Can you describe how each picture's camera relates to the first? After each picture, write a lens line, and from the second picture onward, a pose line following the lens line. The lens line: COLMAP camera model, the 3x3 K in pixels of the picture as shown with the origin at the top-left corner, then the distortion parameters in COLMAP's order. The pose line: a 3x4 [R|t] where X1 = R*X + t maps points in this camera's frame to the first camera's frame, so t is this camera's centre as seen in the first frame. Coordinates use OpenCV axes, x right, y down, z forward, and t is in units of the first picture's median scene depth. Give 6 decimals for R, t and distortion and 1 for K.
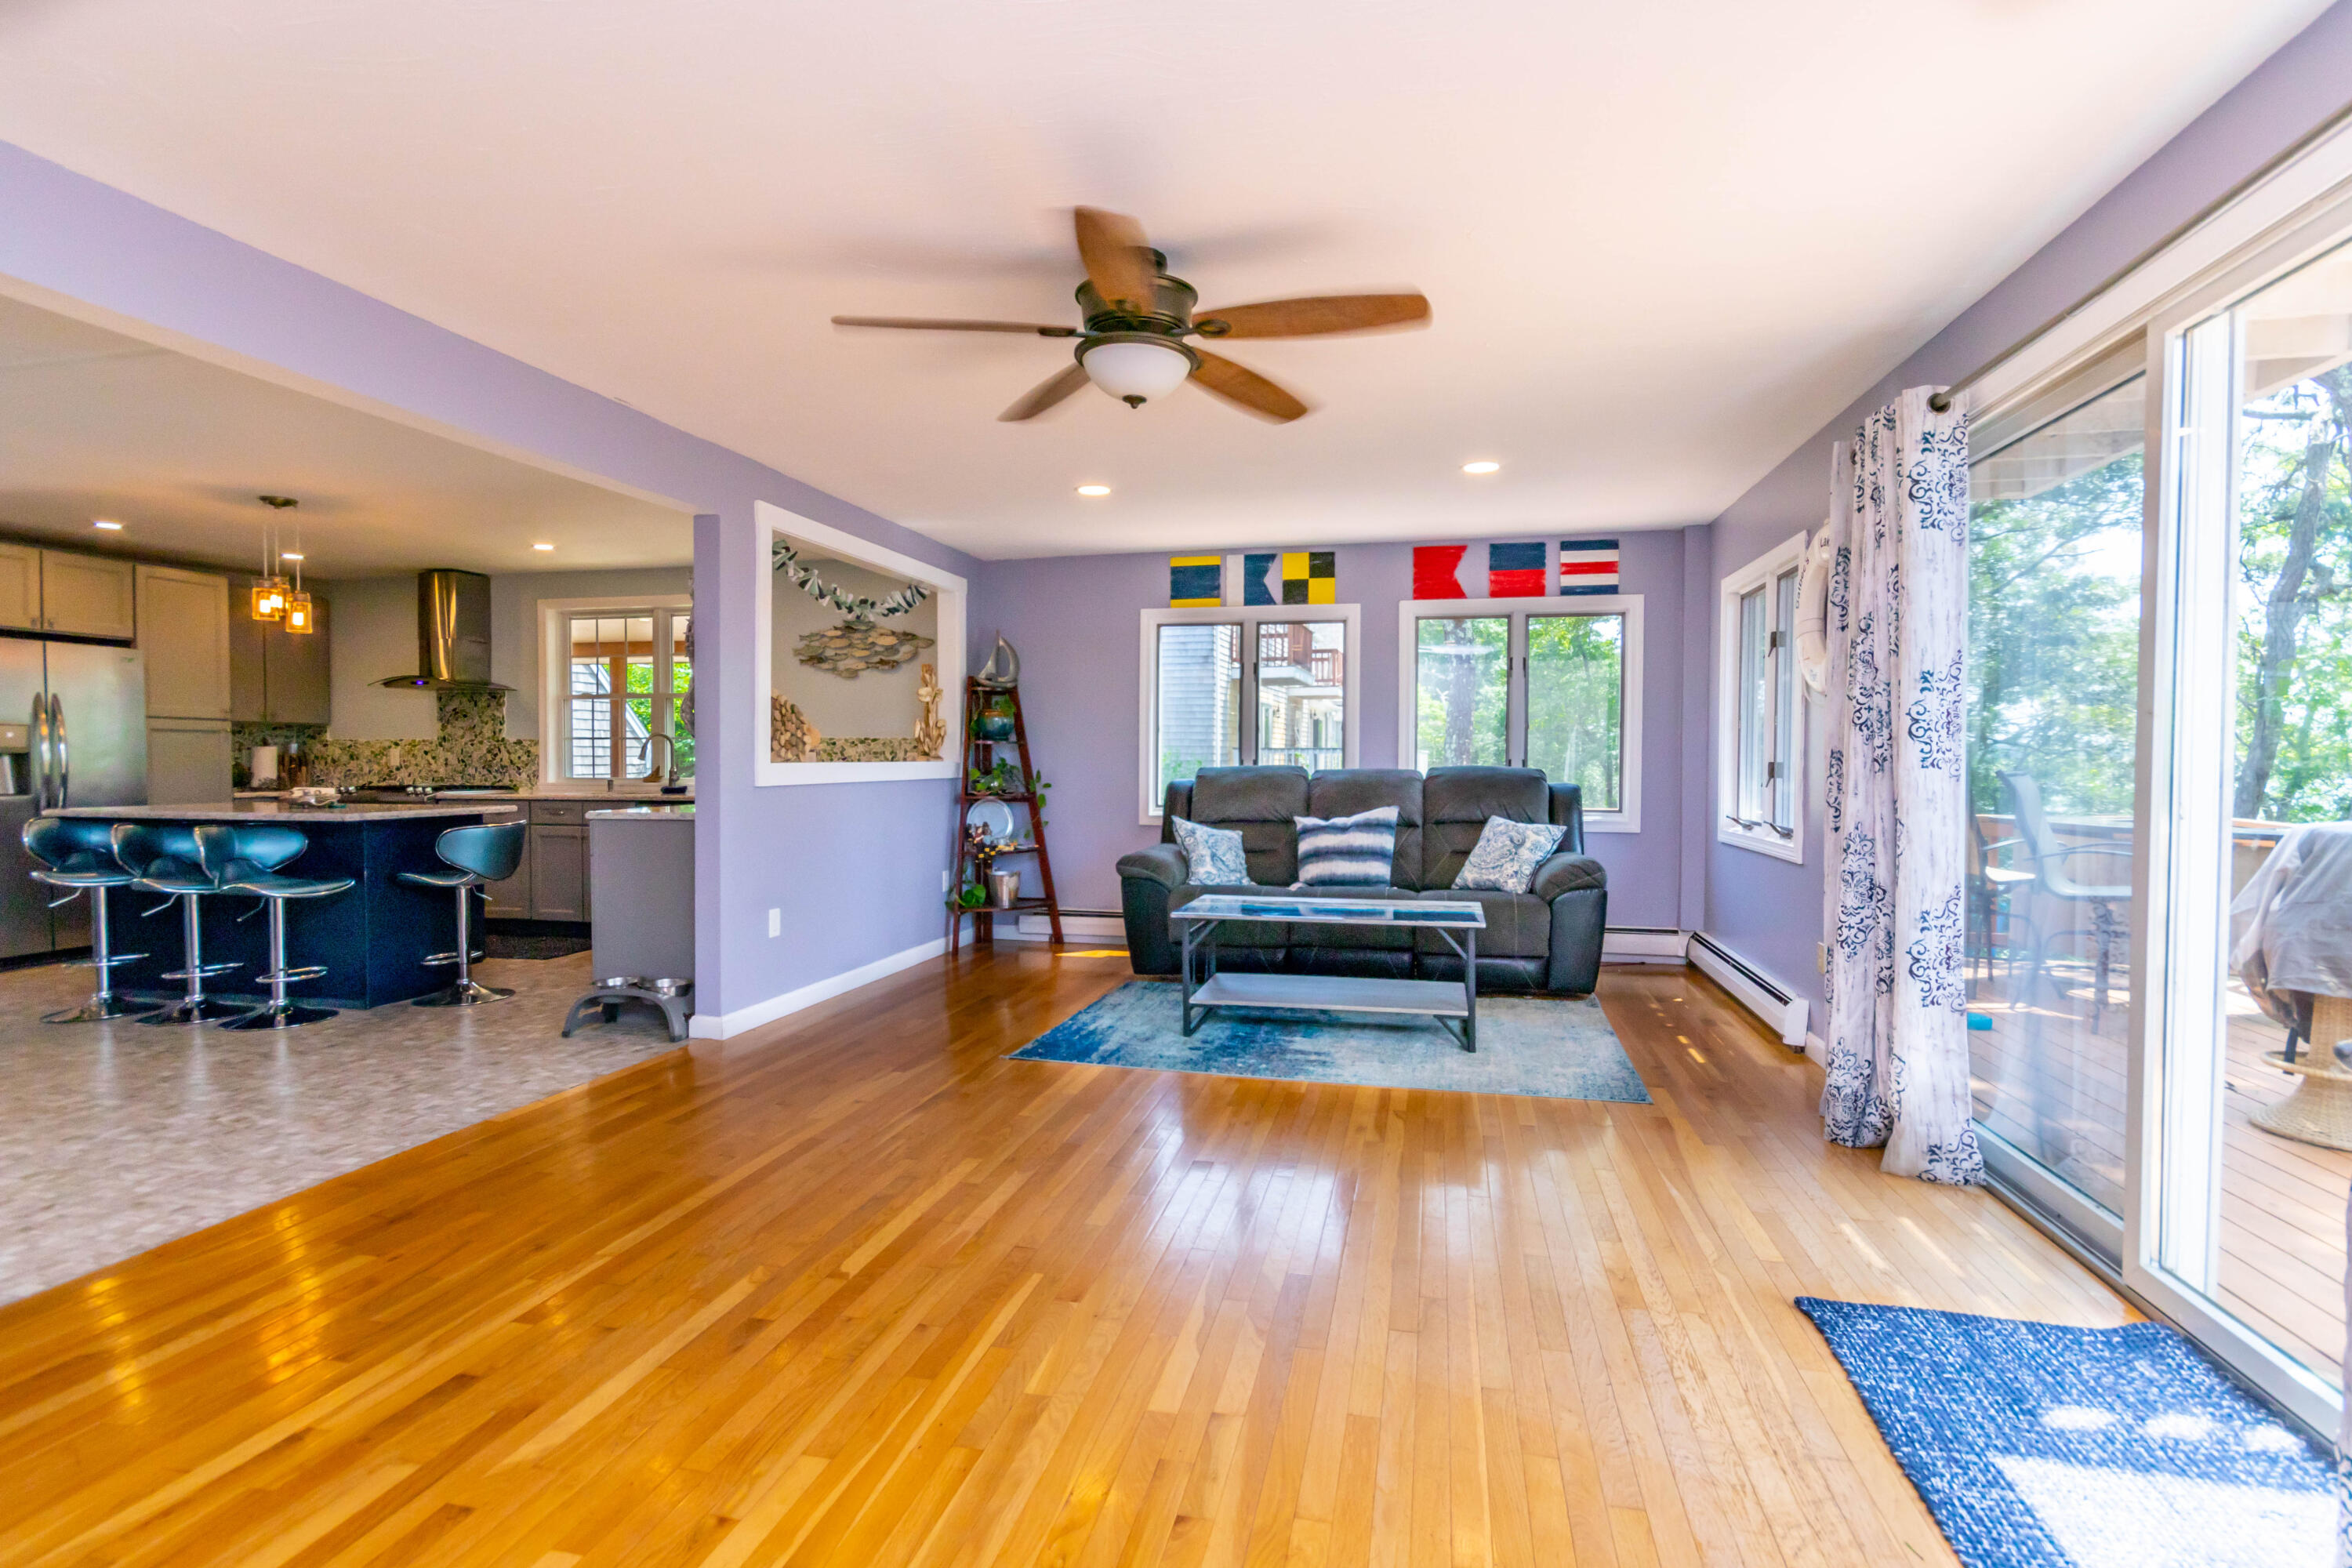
lens RADIAL K [[1116.5, 0, 1185.2], [0, 1116.5, 779.0], [0, 0, 1]] dist [0.002289, 0.000815]
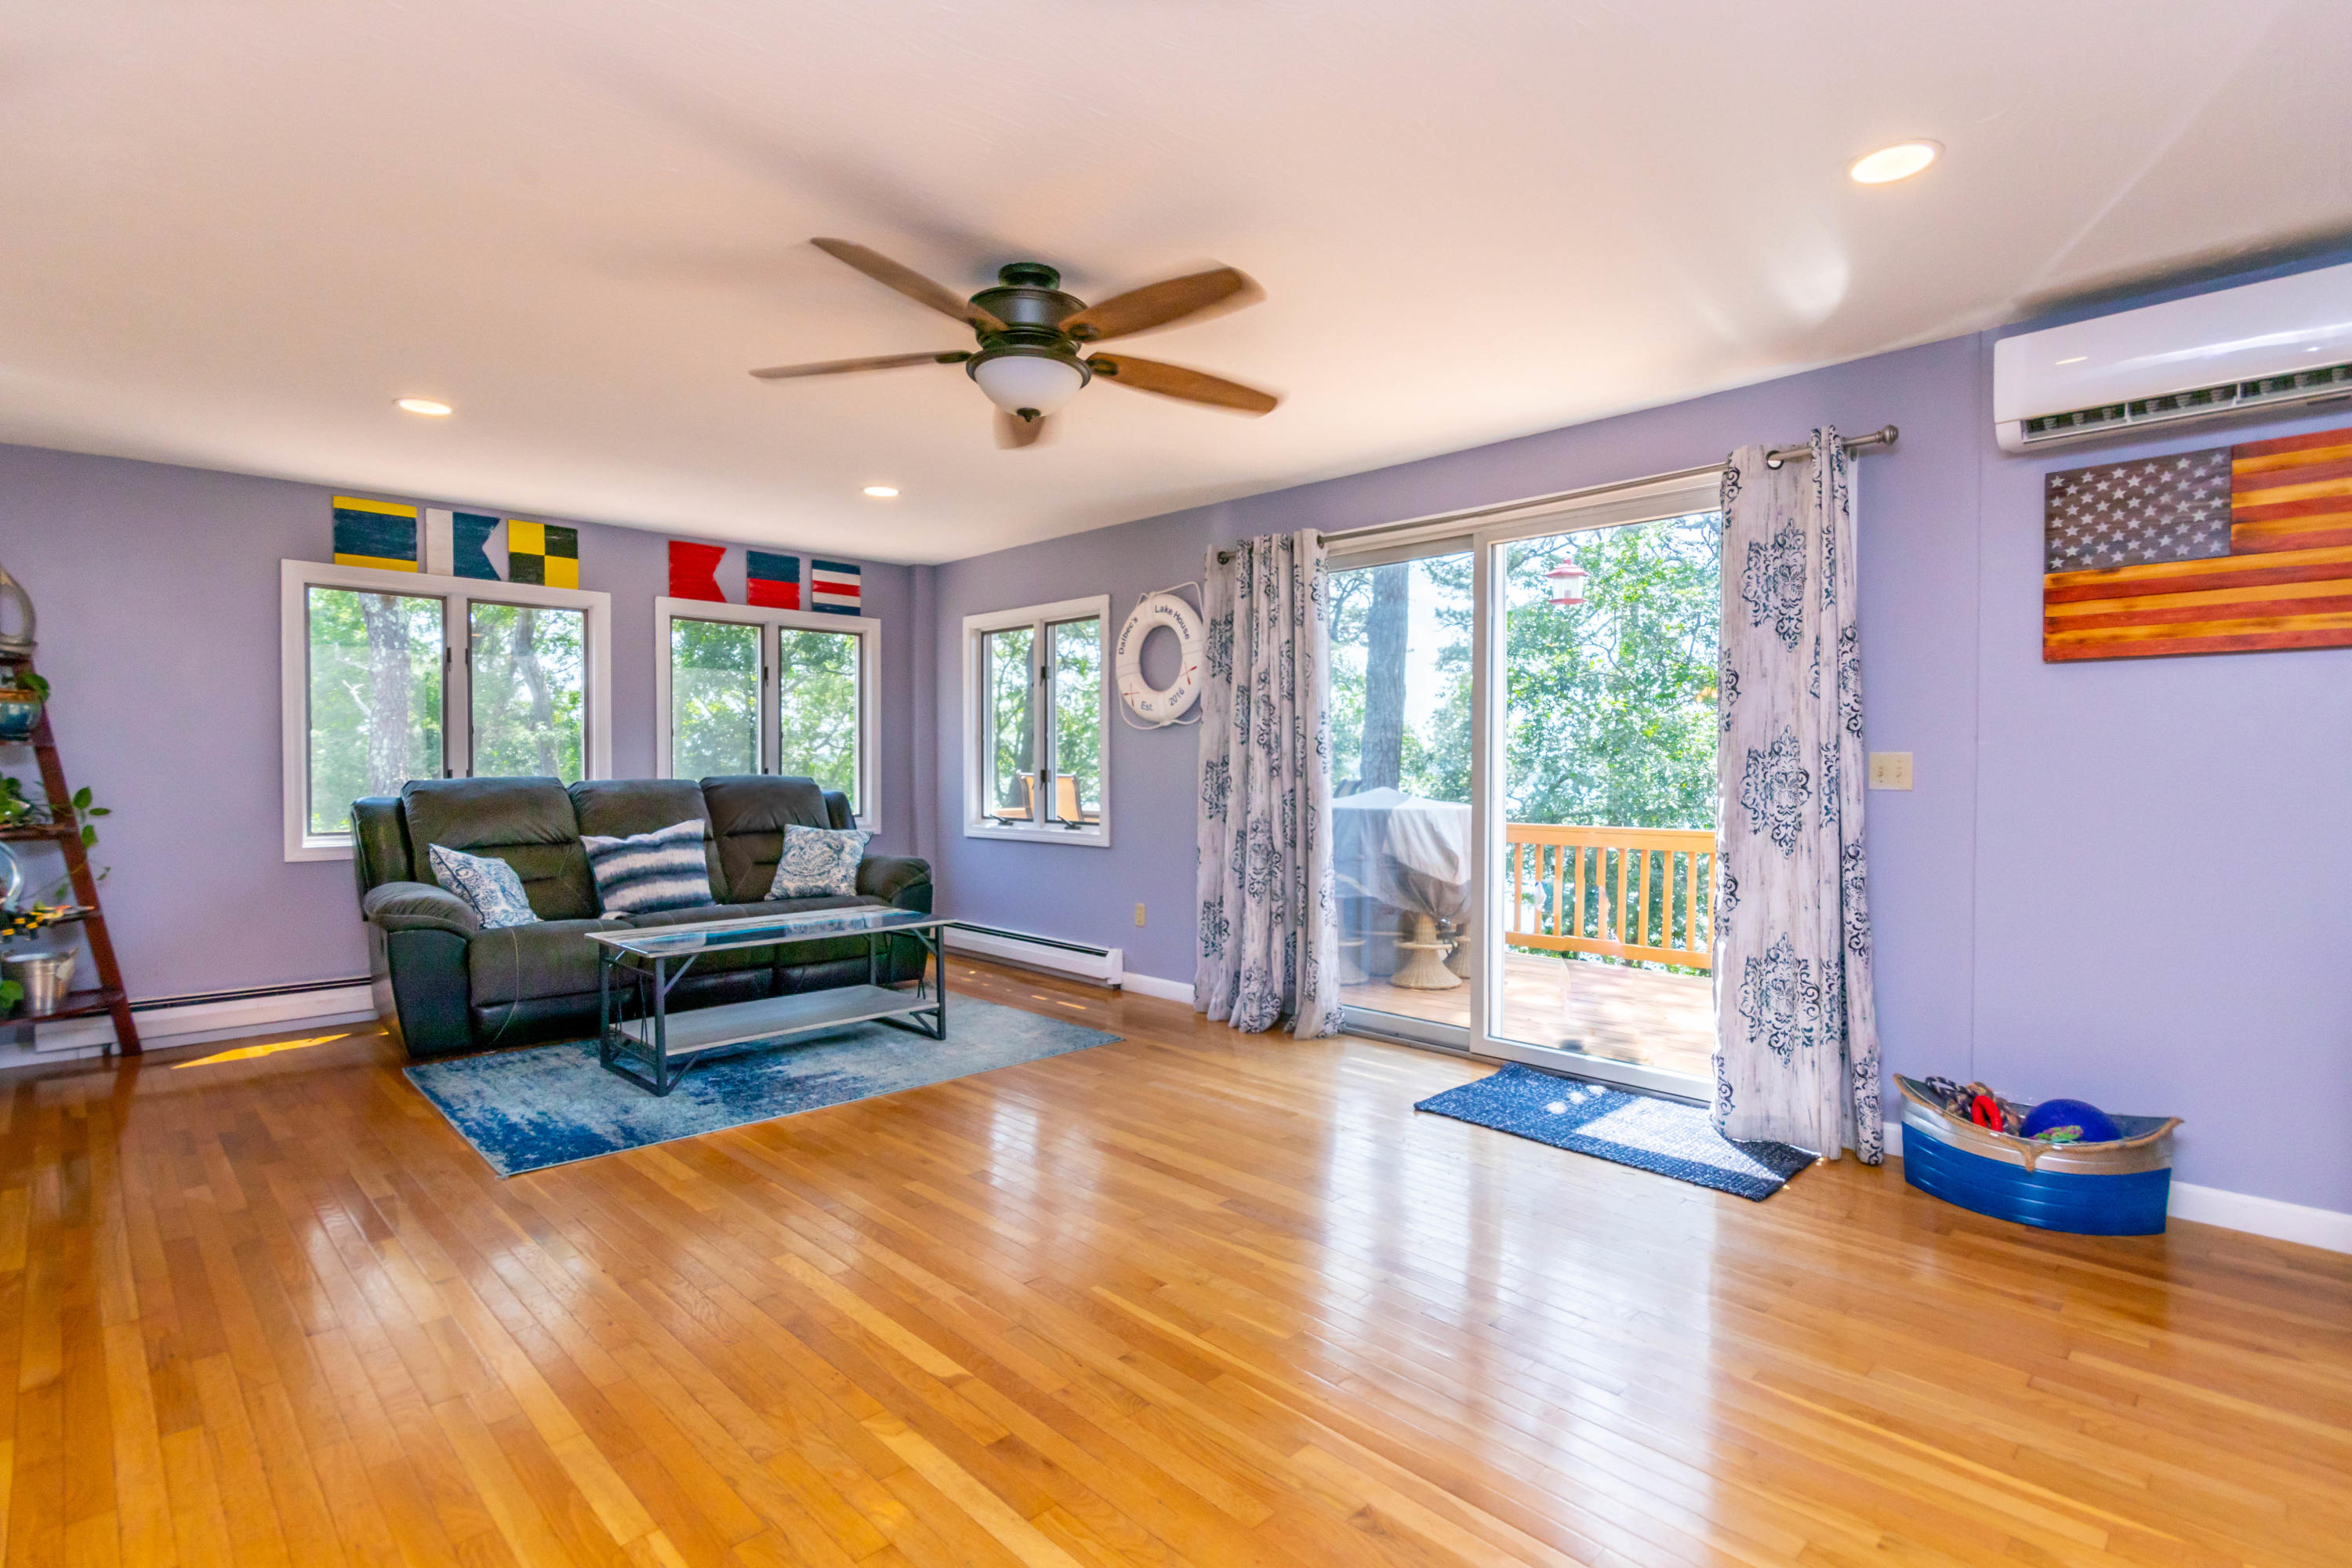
lens RADIAL K [[1116.5, 0, 1162.6], [0, 1116.5, 782.0], [0, 0, 1]] dist [0.002289, 0.000815]
pose [[0.546978, -0.014258, 0.837026, -0.362240], [0.017613, 0.999830, 0.005522, -0.004602], [-0.836962, 0.011722, 0.547136, 0.155734]]
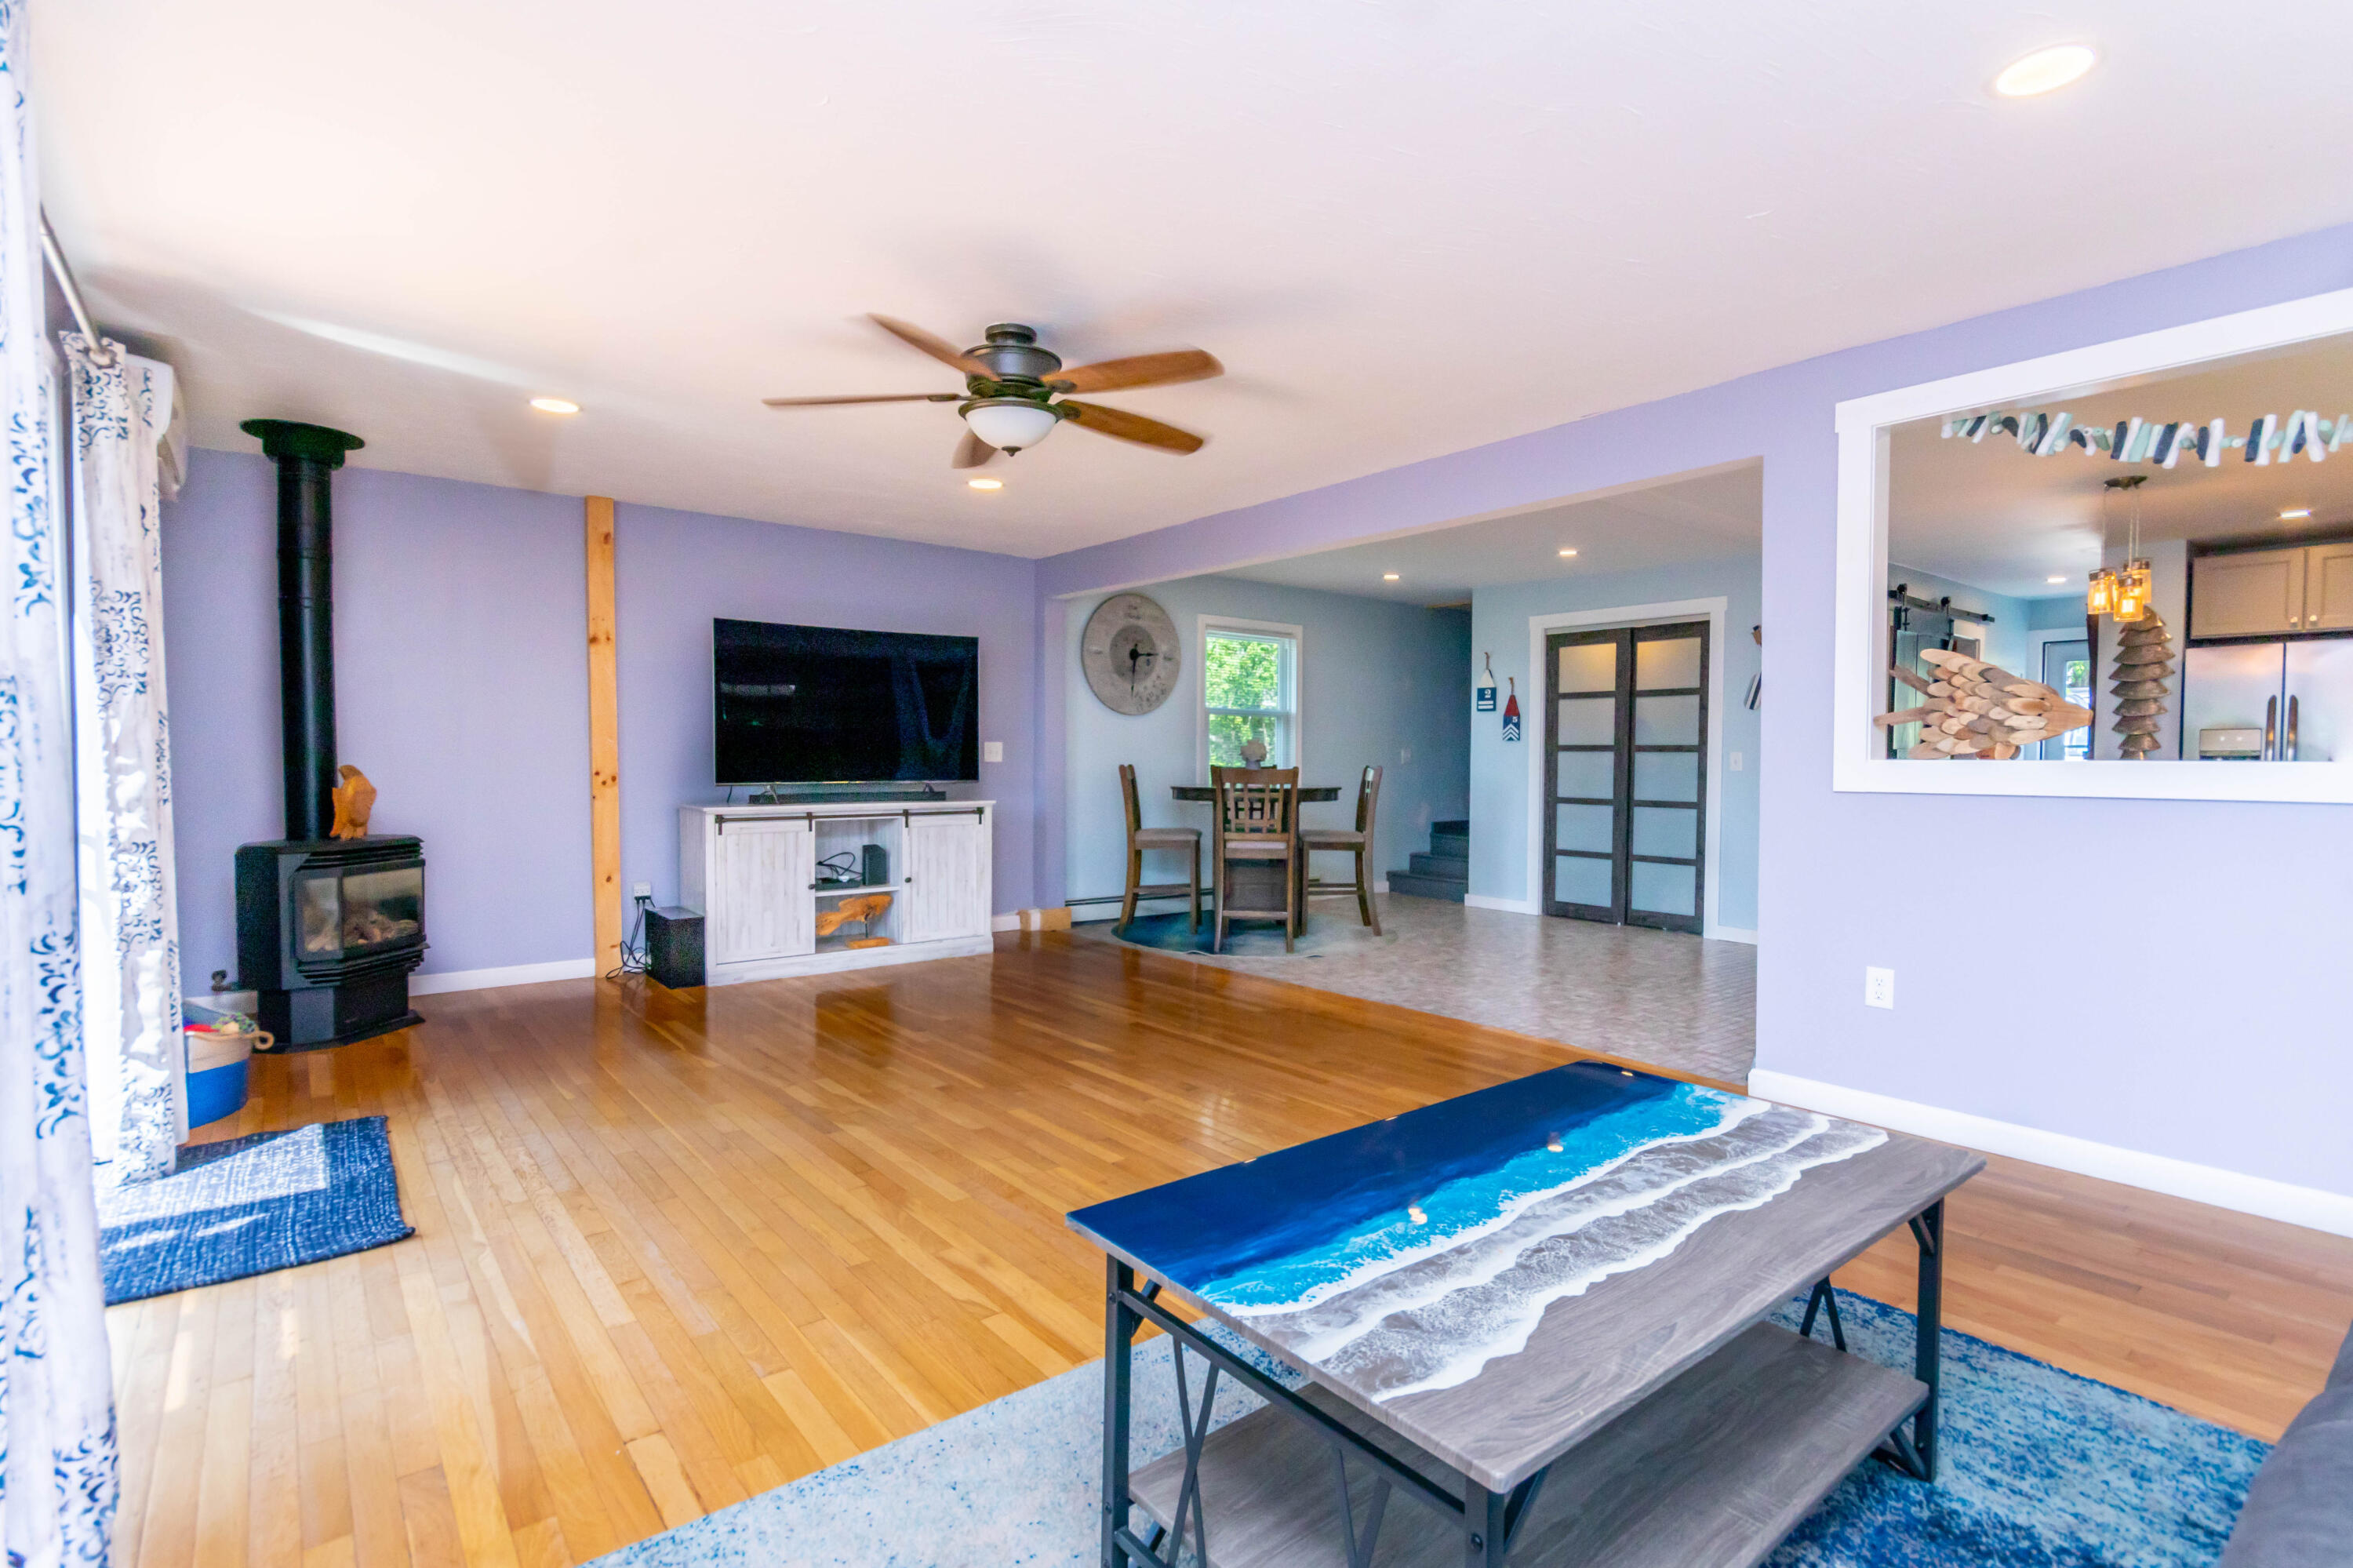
lens RADIAL K [[1117.0, 0, 1187.1], [0, 1117.0, 787.1], [0, 0, 1]] dist [0.002289, 0.000815]
pose [[-0.616055, 0.013963, -0.787580, 0.347643], [-0.021940, 0.999151, 0.034875, -0.009104], [0.787398, 0.038765, -0.615225, 0.836845]]
